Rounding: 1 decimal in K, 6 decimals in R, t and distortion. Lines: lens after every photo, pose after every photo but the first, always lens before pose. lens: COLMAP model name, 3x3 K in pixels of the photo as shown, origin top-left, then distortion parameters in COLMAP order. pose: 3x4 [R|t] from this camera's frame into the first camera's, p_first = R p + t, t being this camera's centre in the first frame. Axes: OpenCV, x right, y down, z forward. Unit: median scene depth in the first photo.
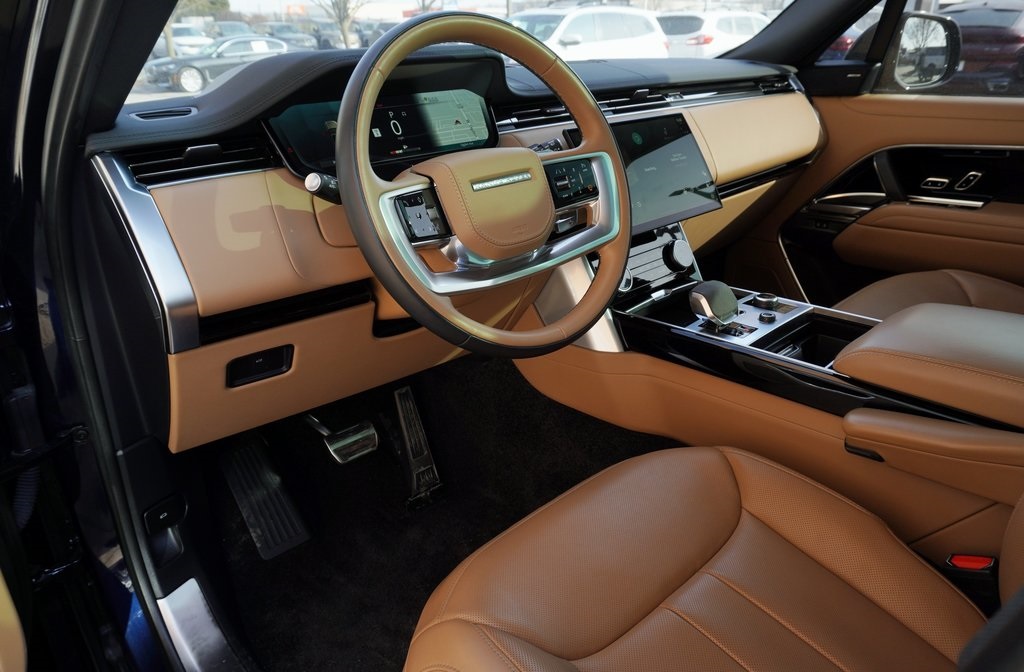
lens RADIAL K [[691.2, 0, 509.5], [0, 691.2, 337.1], [0, 0, 1]] dist [-0.028210, 0.022920]
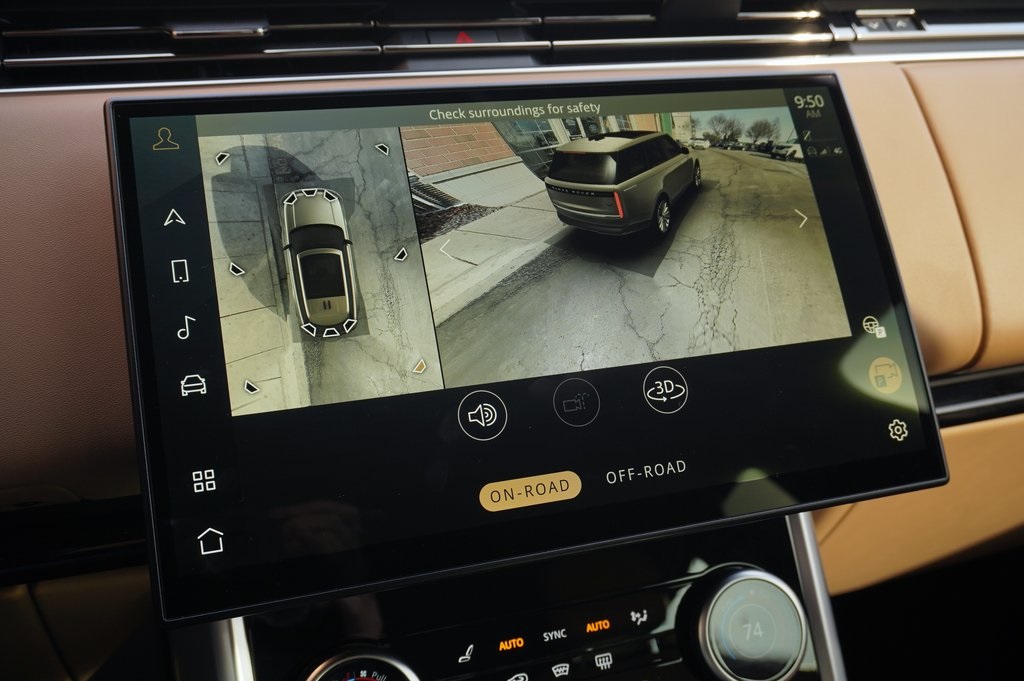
lens RADIAL K [[995.8, 0, 508.6], [0, 995.8, 344.6], [0, 0, 1]] dist [0.010207, 0.000000]
pose [[0.906610, 0.147634, -0.395301, 0.333082], [-0.176528, 0.983580, -0.037522, -0.216556], [0.383271, 0.103800, 0.917785, 0.701841]]
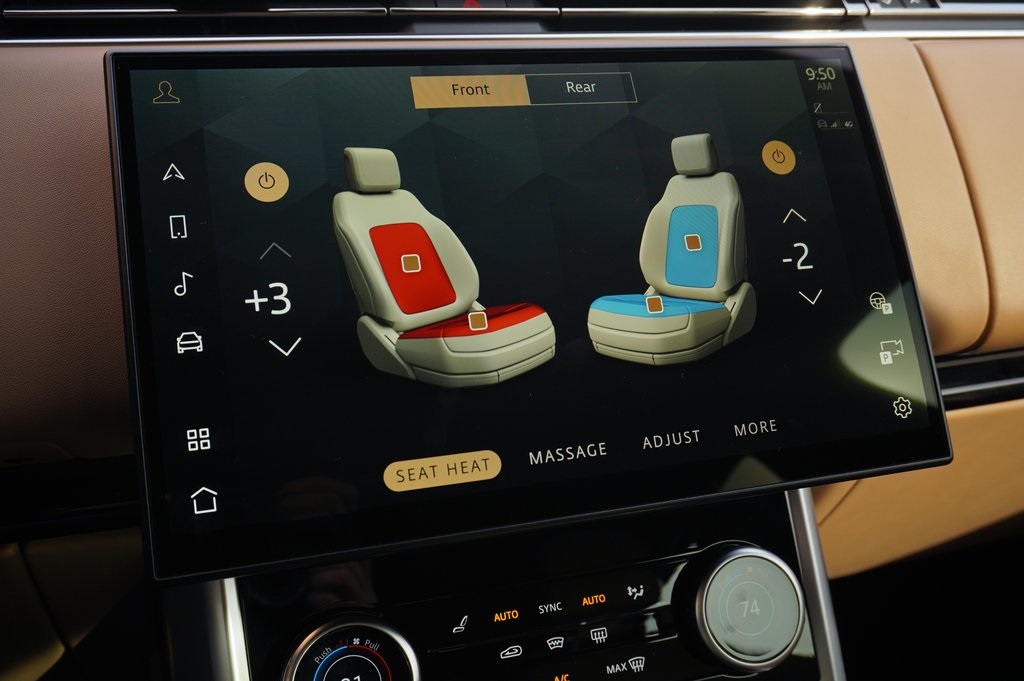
lens RADIAL K [[995.8, 0, 507.9], [0, 995.8, 345.9], [0, 0, 1]] dist [0.010207, 0.000000]
pose [[0.903323, 0.172001, -0.392968, 0.331659], [-0.197816, 0.979899, -0.025825, -0.208965], [0.380627, 0.101064, 0.919190, 0.706696]]
